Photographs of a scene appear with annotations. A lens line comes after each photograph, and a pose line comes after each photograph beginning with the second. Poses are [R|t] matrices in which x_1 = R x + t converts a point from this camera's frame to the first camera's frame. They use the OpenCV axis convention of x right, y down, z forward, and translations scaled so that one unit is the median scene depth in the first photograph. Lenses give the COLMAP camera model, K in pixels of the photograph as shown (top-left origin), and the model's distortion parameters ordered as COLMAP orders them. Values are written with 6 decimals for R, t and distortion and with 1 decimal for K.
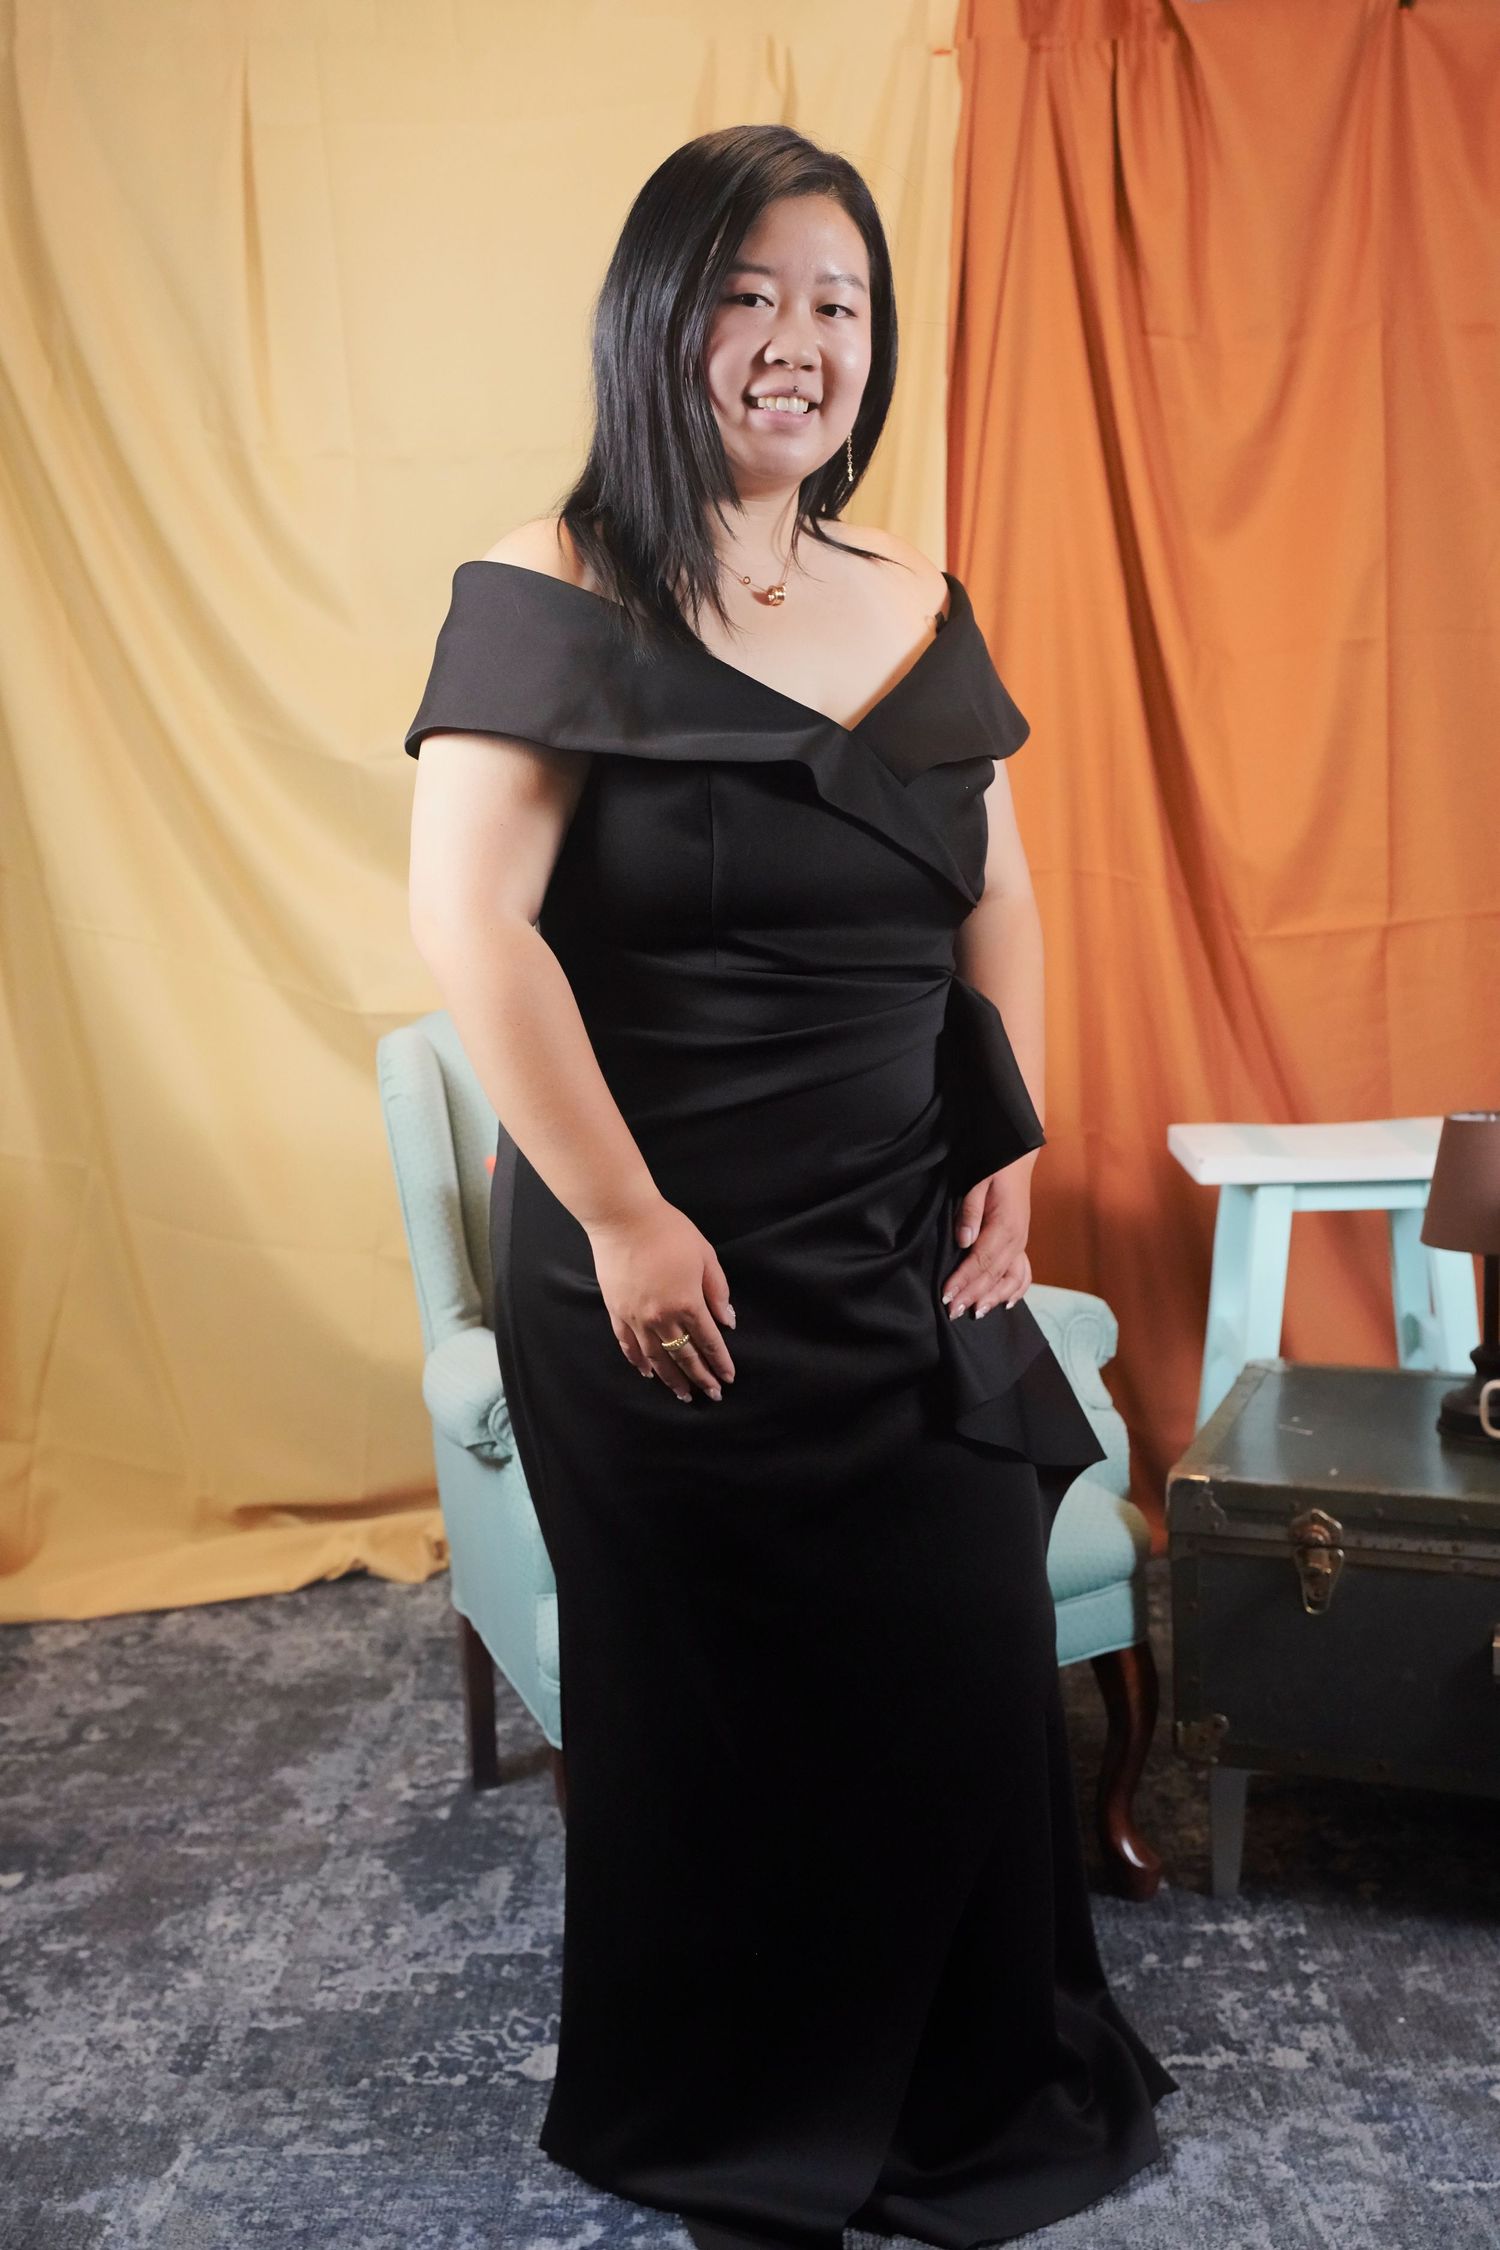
lens RADIAL K [[2334.7, 0, 742.8], [0, 2334.7, 1053.2], [0, 0, 1]] dist [0.087792, 0.000000]
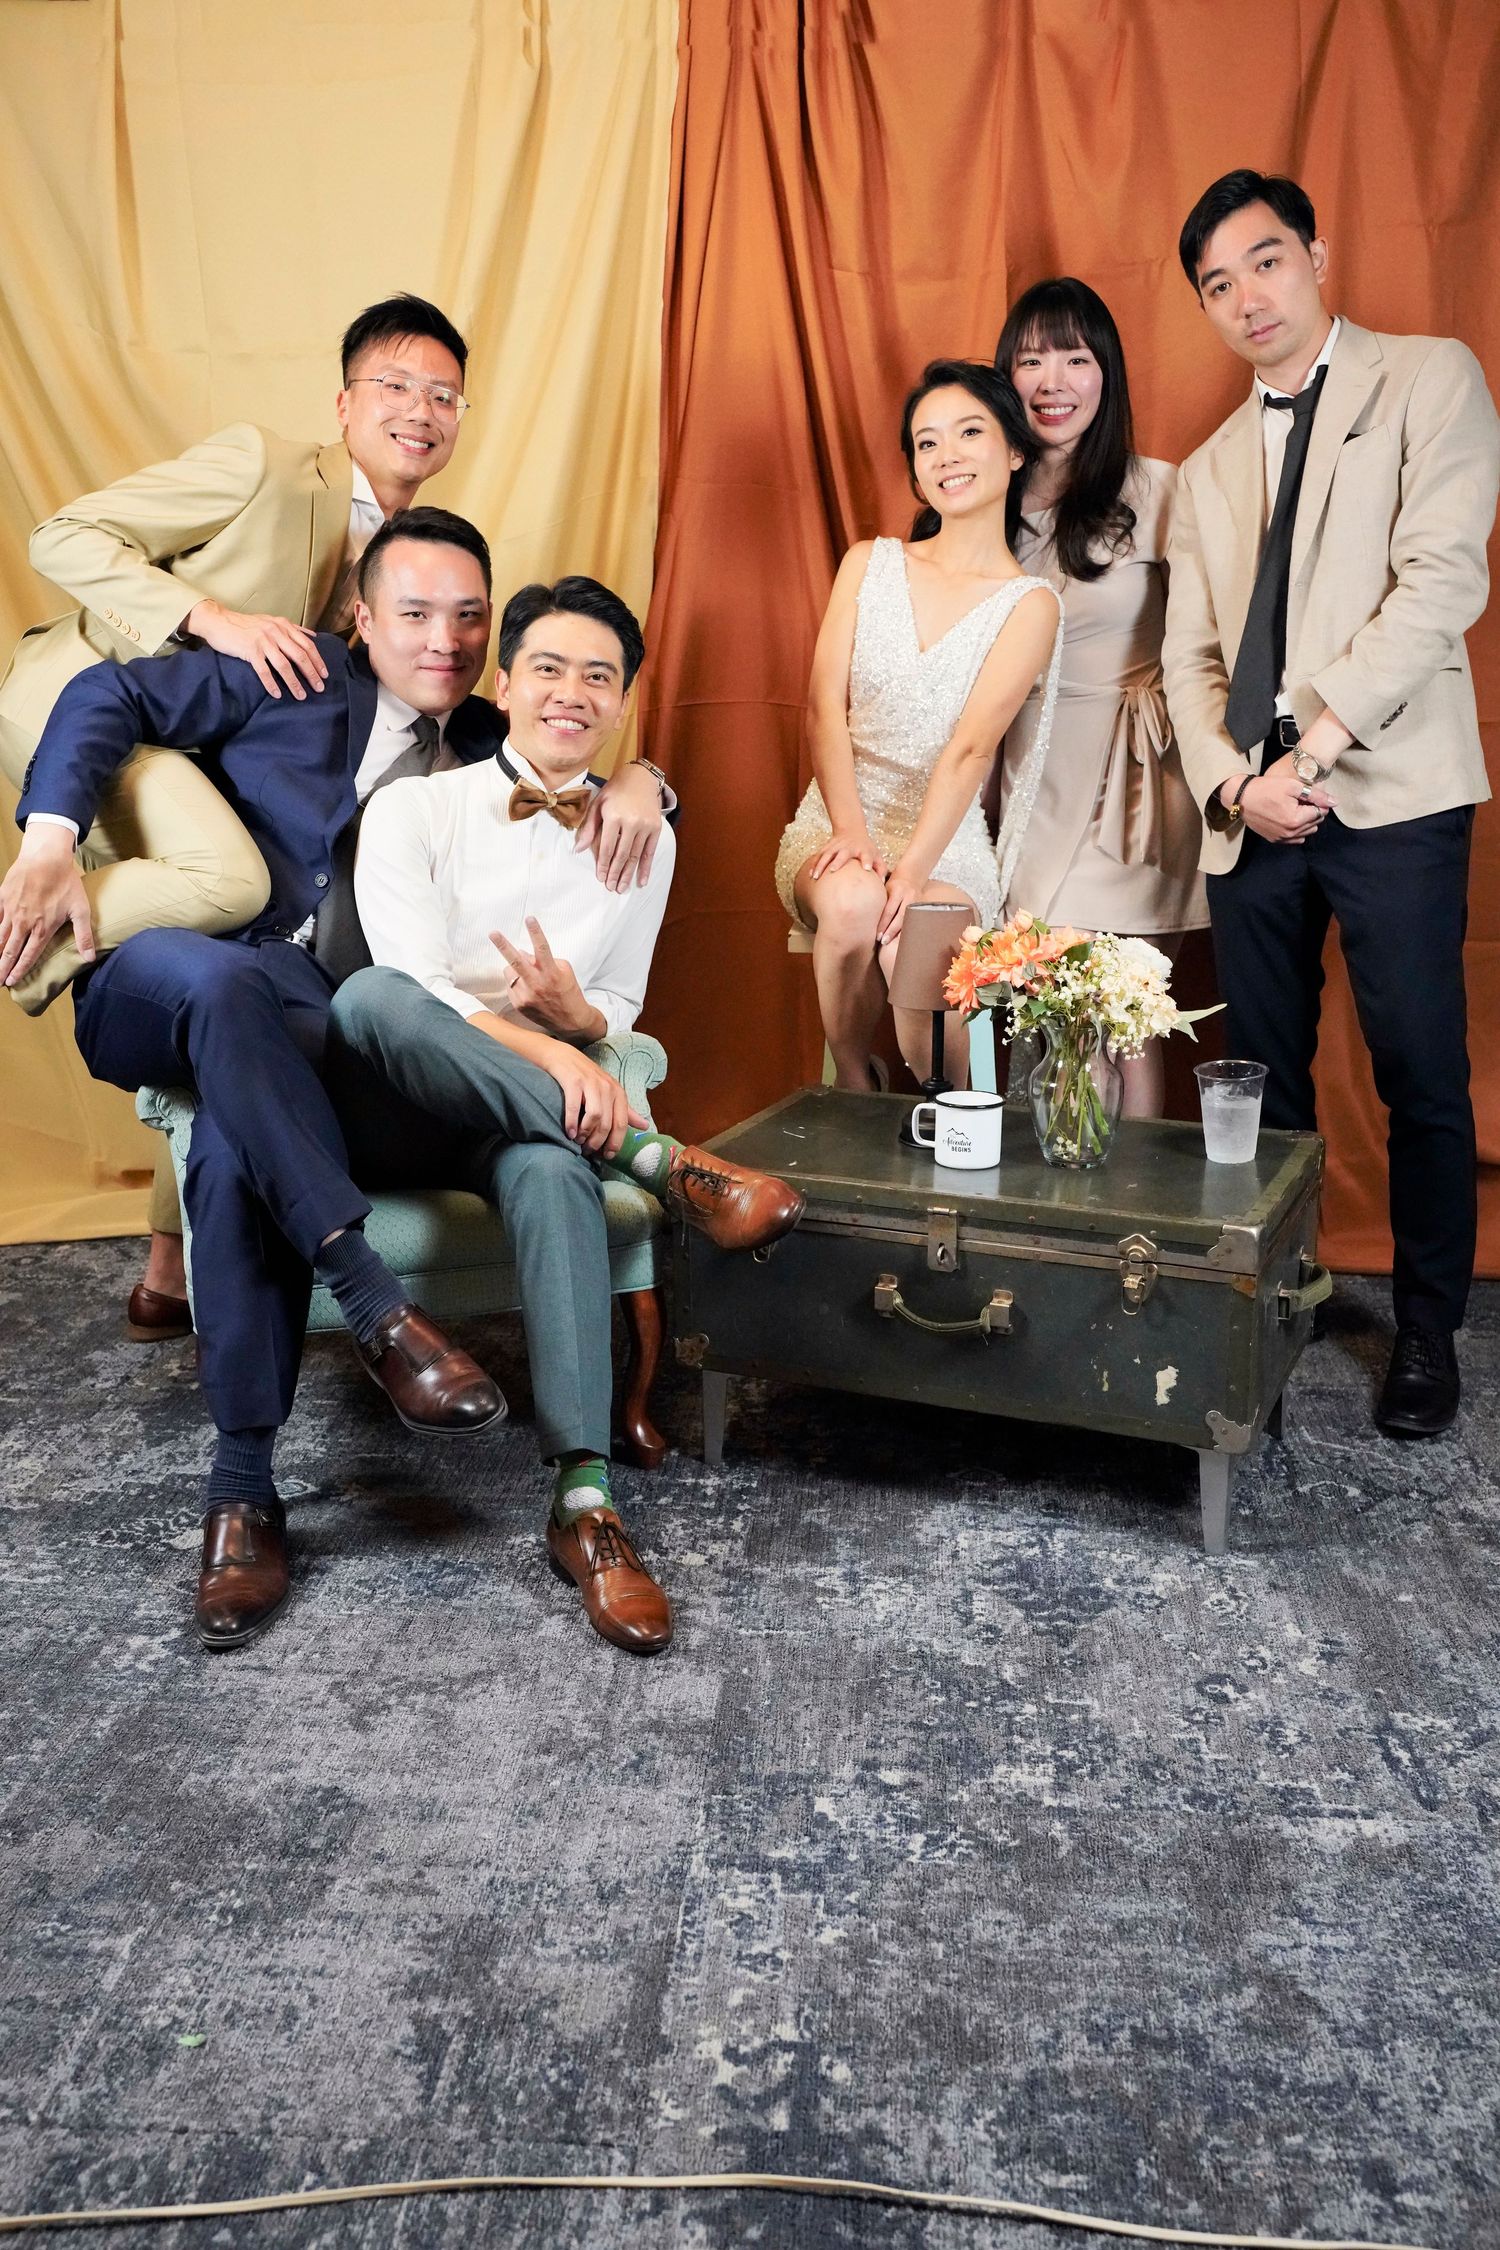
lens RADIAL K [[2007.4, 0, 727.6], [0, 2007.4, 1110.1], [0, 0, 1]] dist [-0.006622, 0.016569]
pose [[0.998514, 0.043564, -0.032727, 0.253637], [-0.038623, 0.989560, 0.138850, -0.016057], [0.038434, -0.137379, 0.989773, -0.153550]]
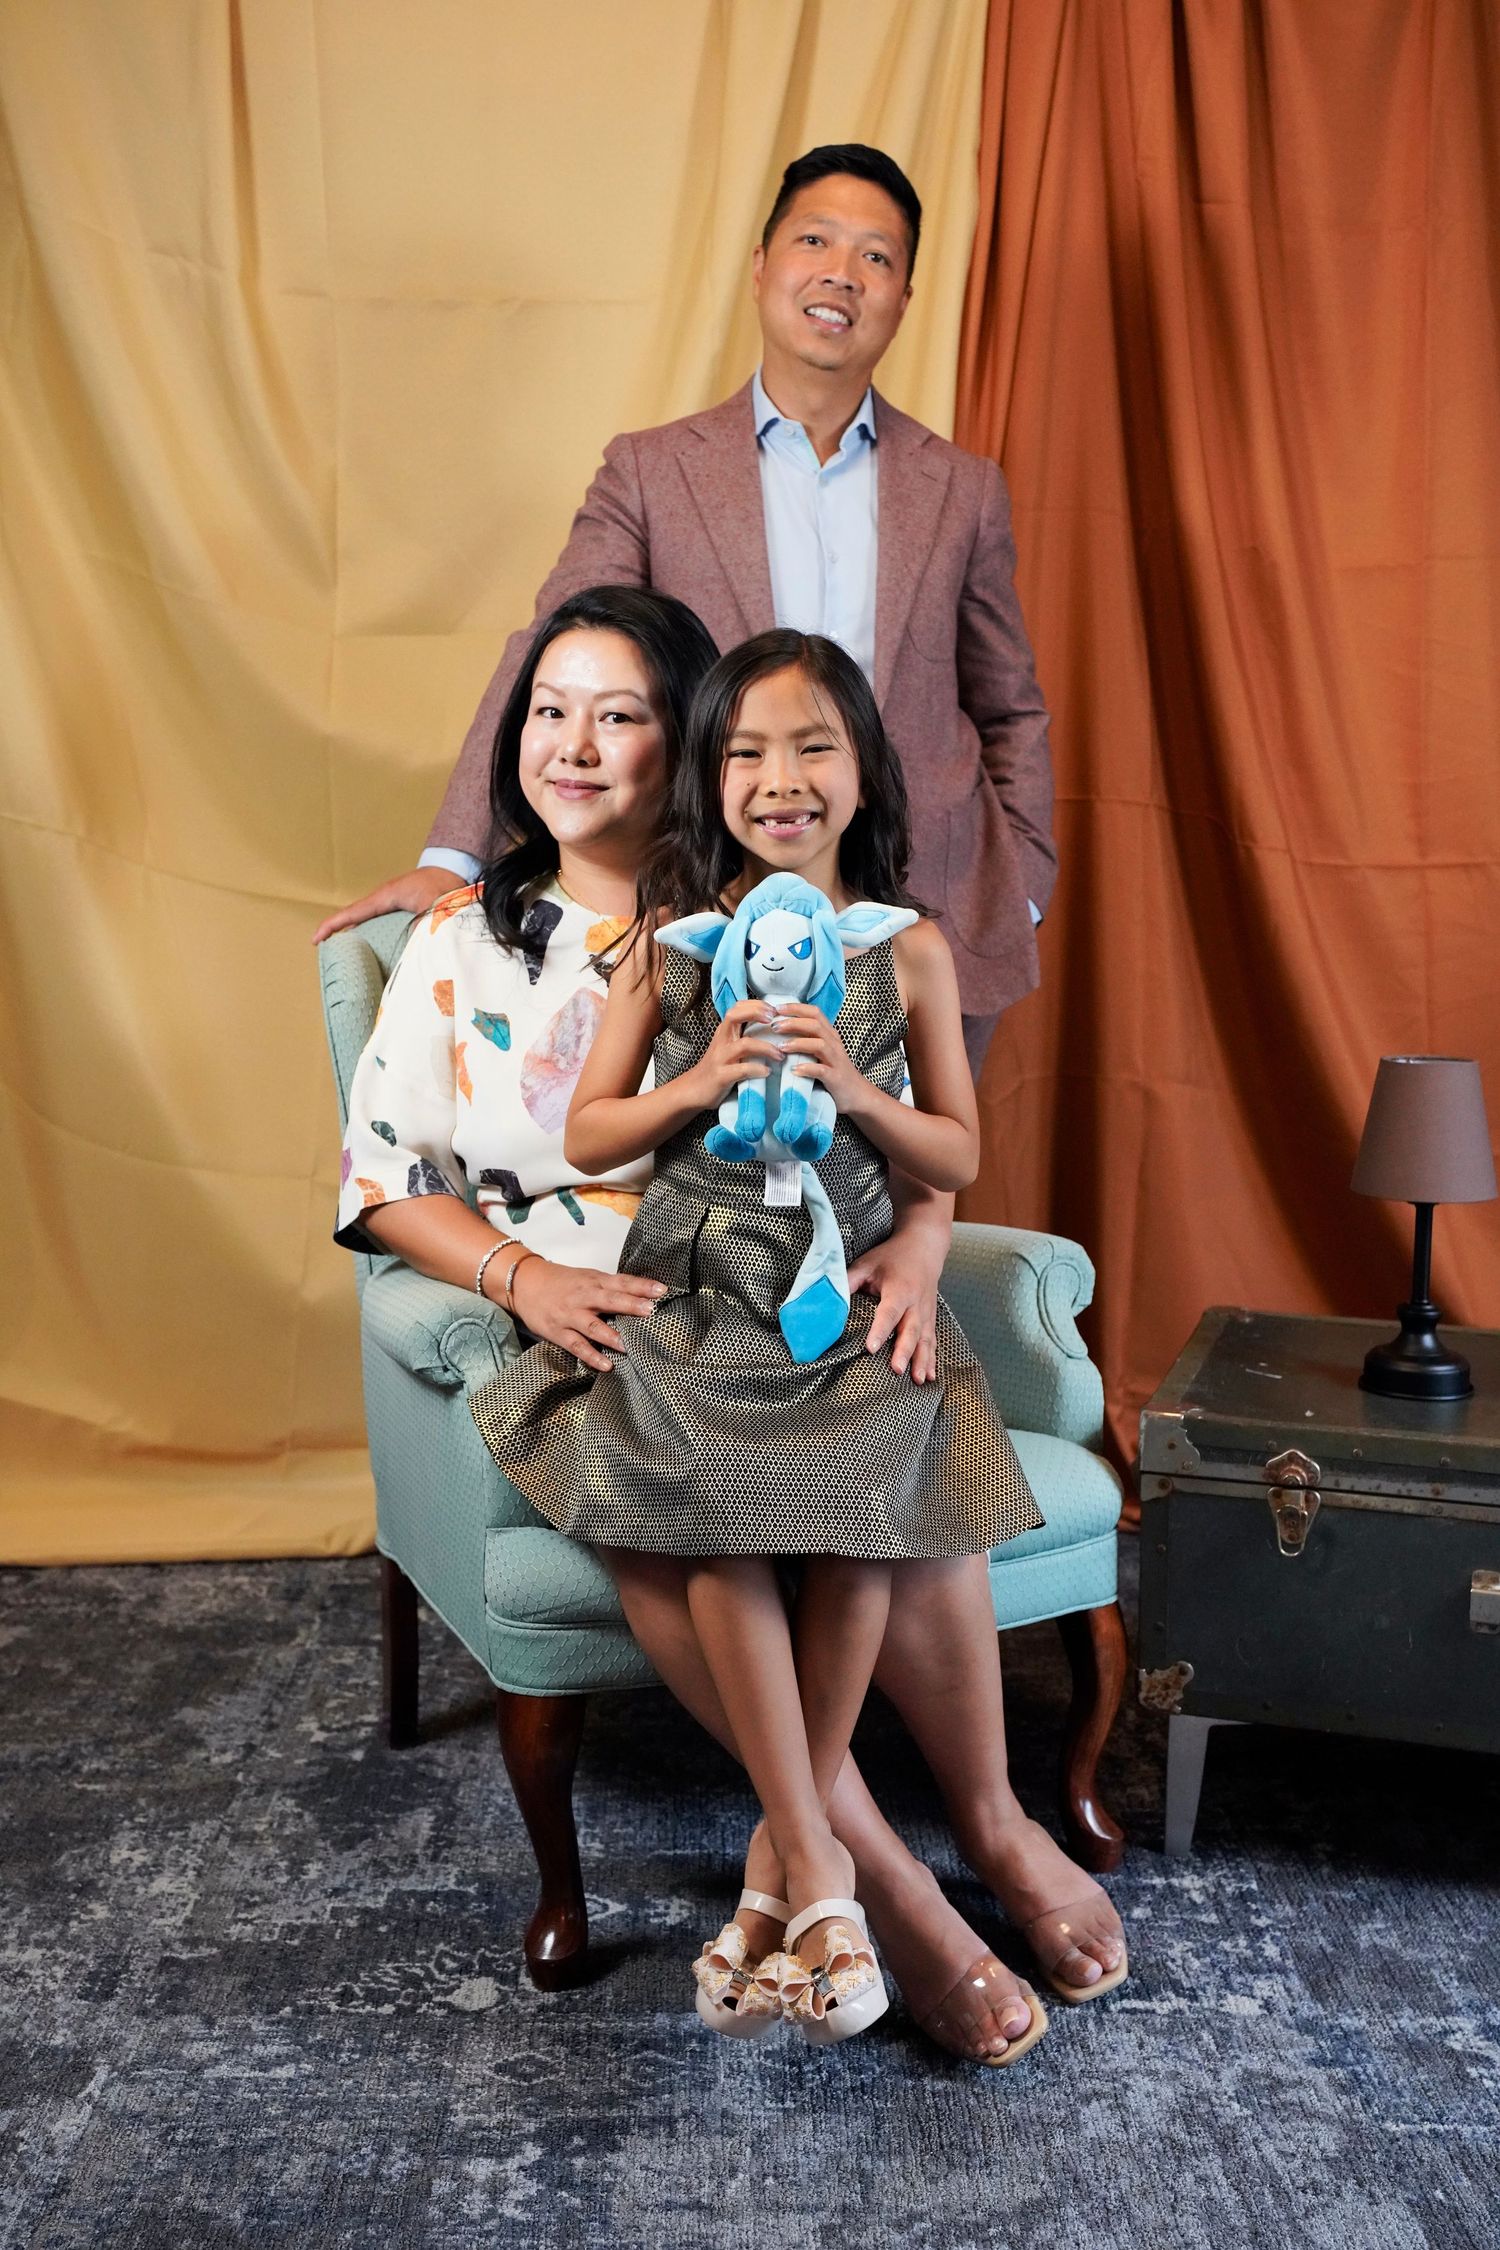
lens RADIAL K [[2553.2, 0, 739.3], [0, 2553.2, 1133.0], [0, 0, 1]] dist [0.168470, 0.000000]
pose [[0.998410, 0.036311, 0.043123, -0.032091], [-0.038193, 0.998317, 0.043647, 0.024059], [-0.041465, -0.045225, 0.998116, -0.041196]]
